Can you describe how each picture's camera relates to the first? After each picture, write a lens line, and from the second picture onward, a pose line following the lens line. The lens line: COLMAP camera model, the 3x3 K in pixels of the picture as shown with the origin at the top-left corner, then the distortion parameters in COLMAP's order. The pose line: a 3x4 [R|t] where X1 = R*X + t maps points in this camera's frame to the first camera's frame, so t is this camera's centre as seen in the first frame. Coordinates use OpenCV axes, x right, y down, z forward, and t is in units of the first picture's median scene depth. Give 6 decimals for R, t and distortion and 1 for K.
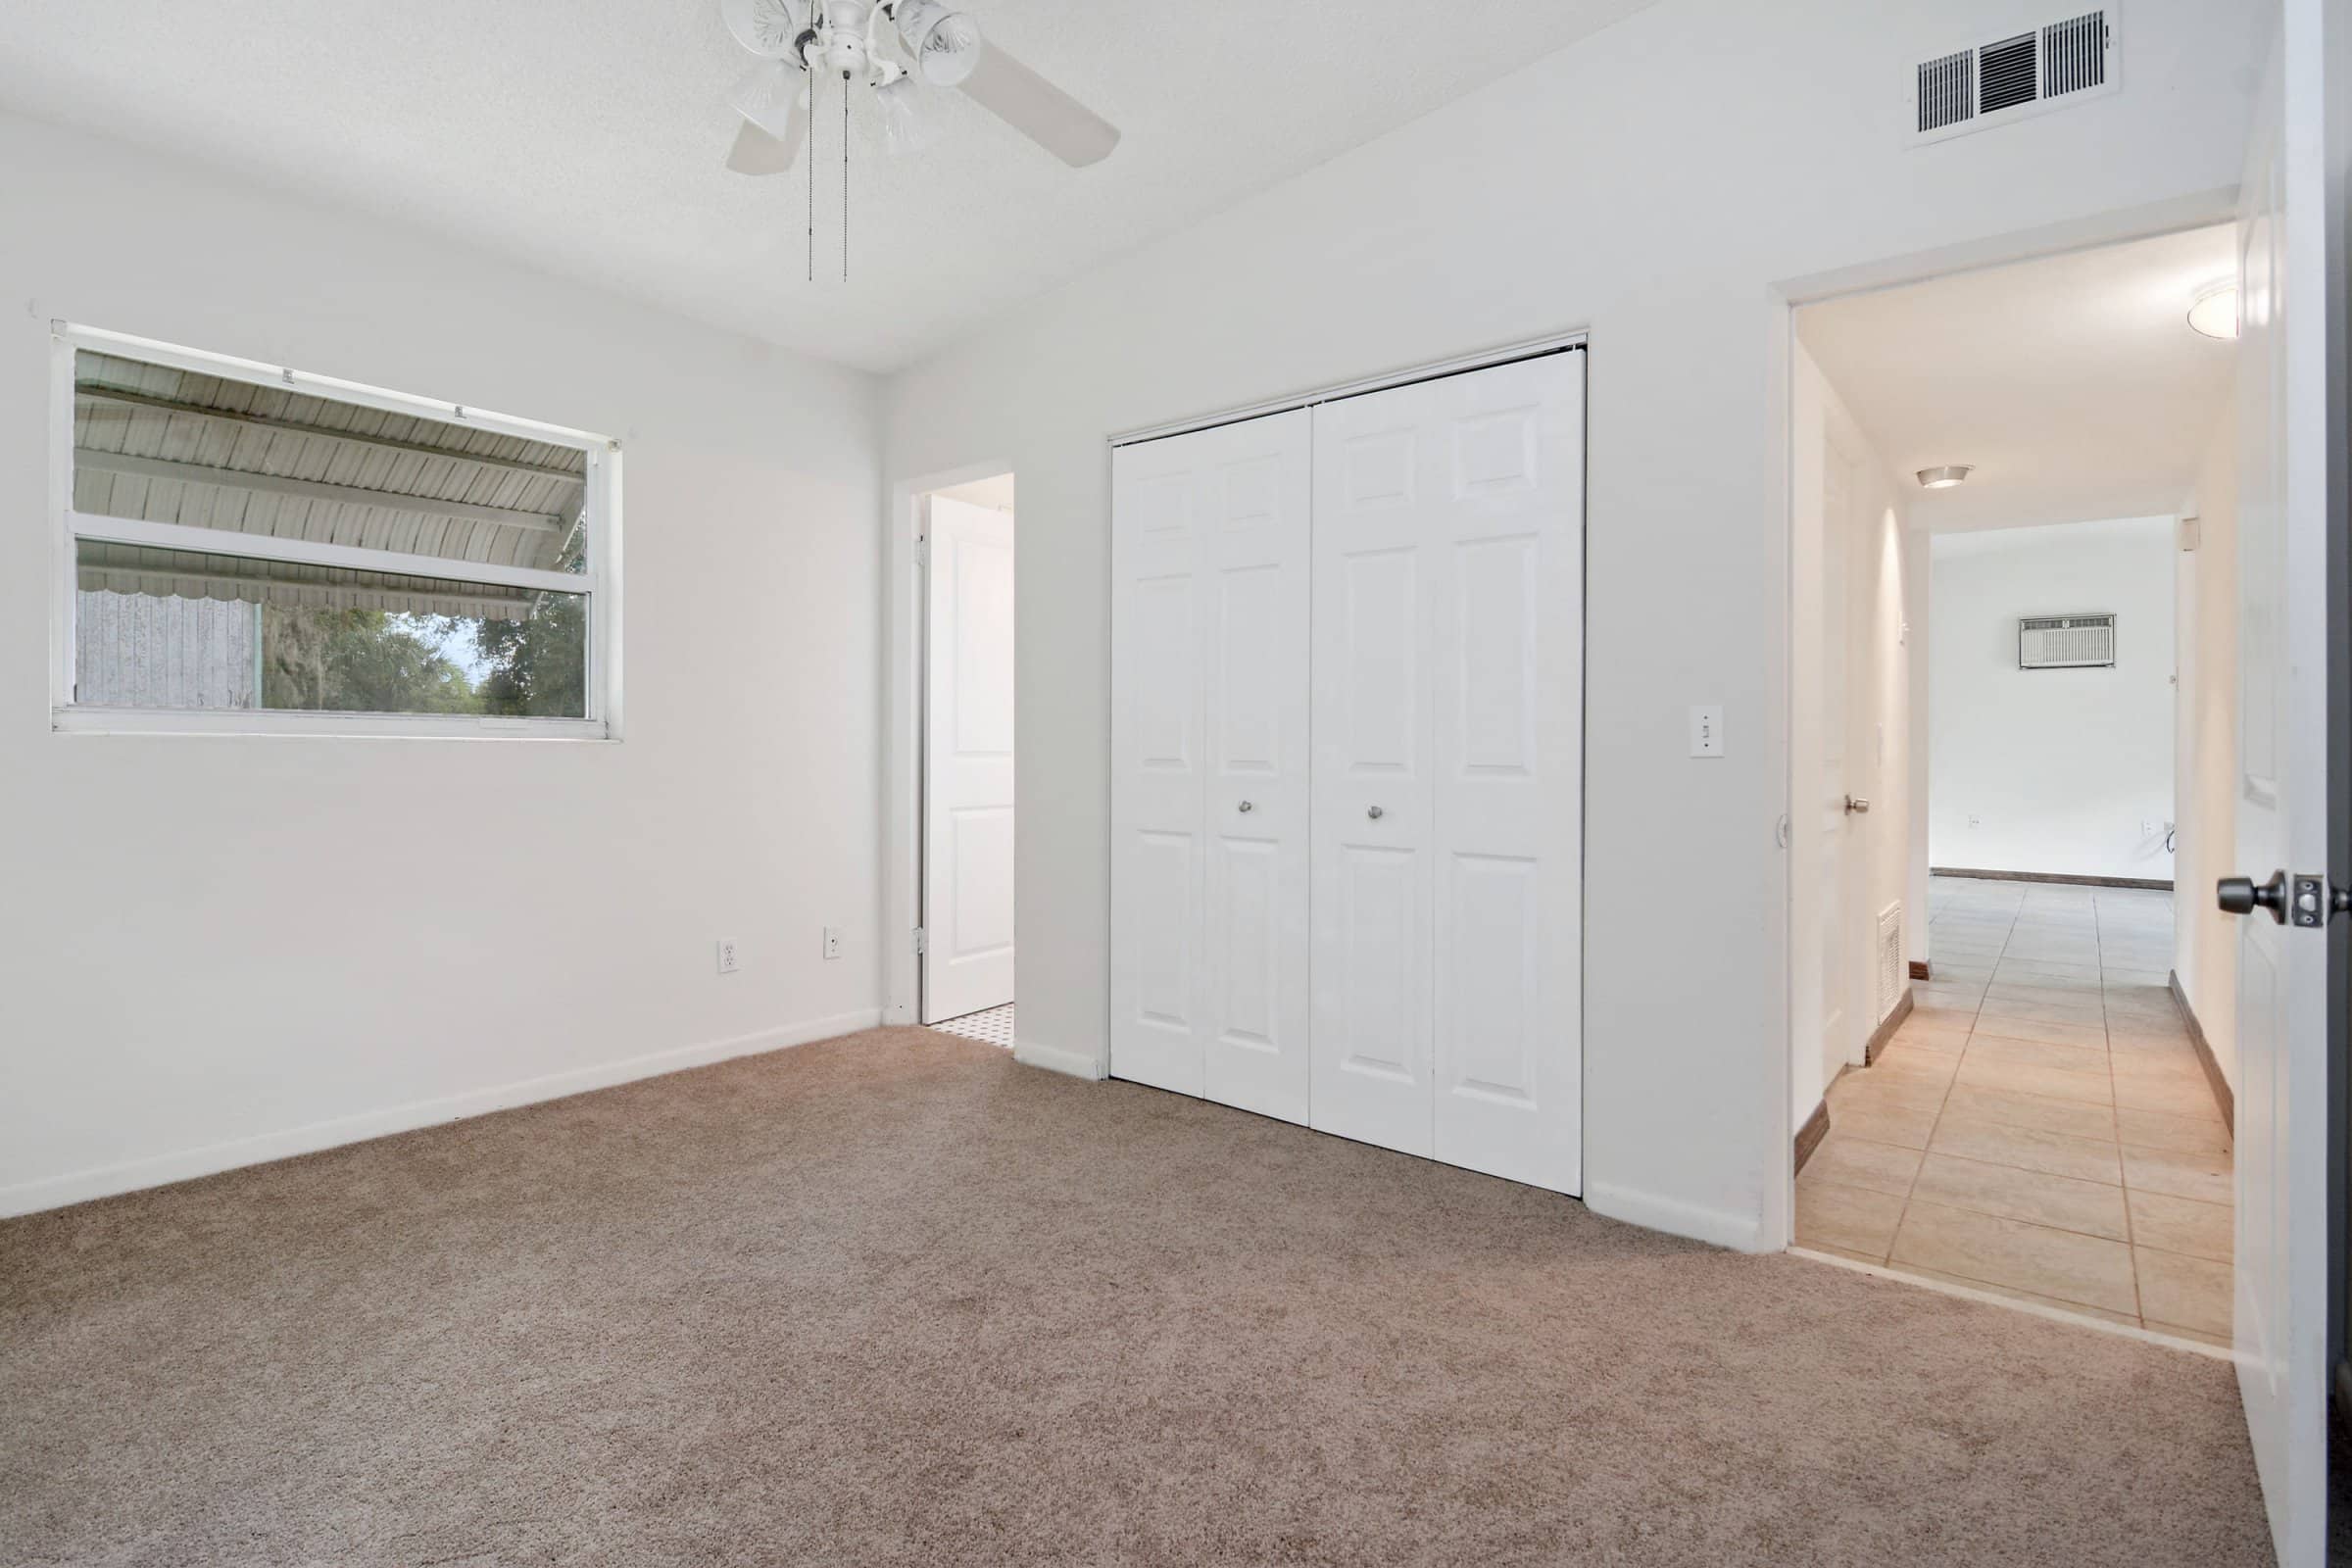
lens RADIAL K [[1121.6, 0, 1164.4], [0, 1121.6, 740.8], [0, 0, 1]] dist [-0.000282, -0.004227]
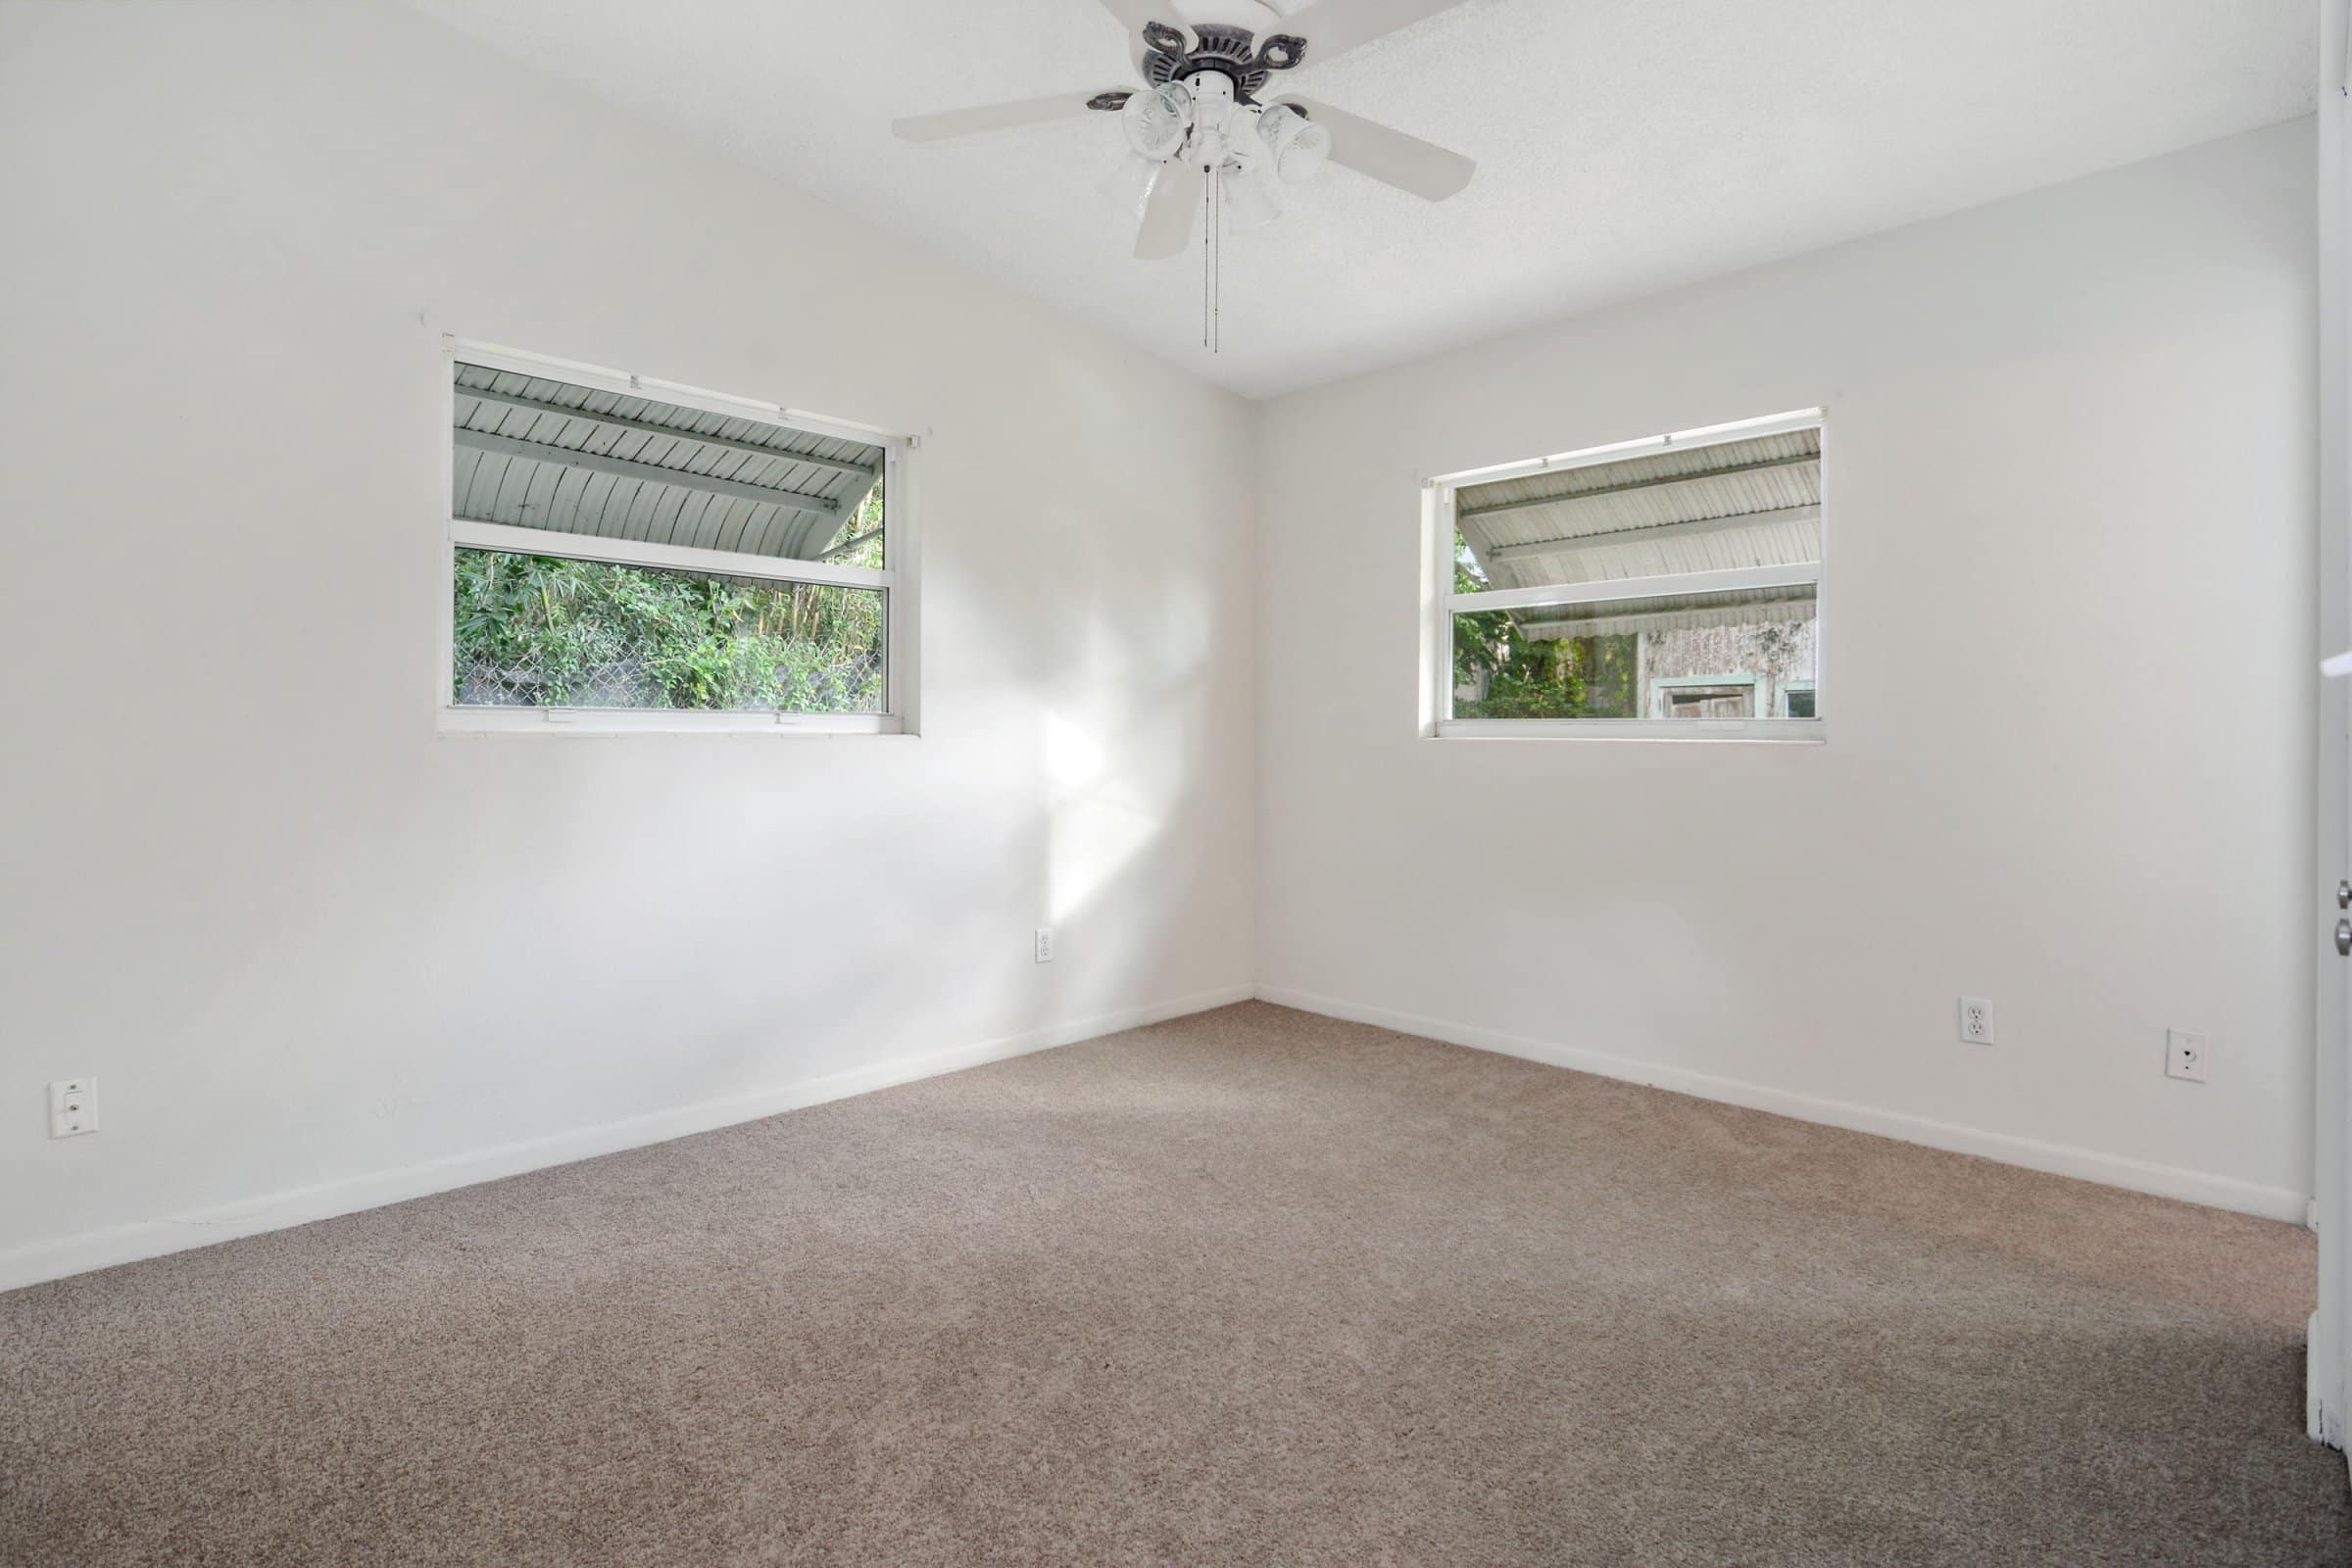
lens RADIAL K [[1121.6, 0, 1164.4], [0, 1121.6, 740.8], [0, 0, 1]] dist [-0.000282, -0.004227]
pose [[-0.080703, -0.005041, -0.996725, 0.501696], [-0.002794, 0.999984, -0.004831, 0.005272], [0.996734, 0.002395, -0.080716, 0.600488]]
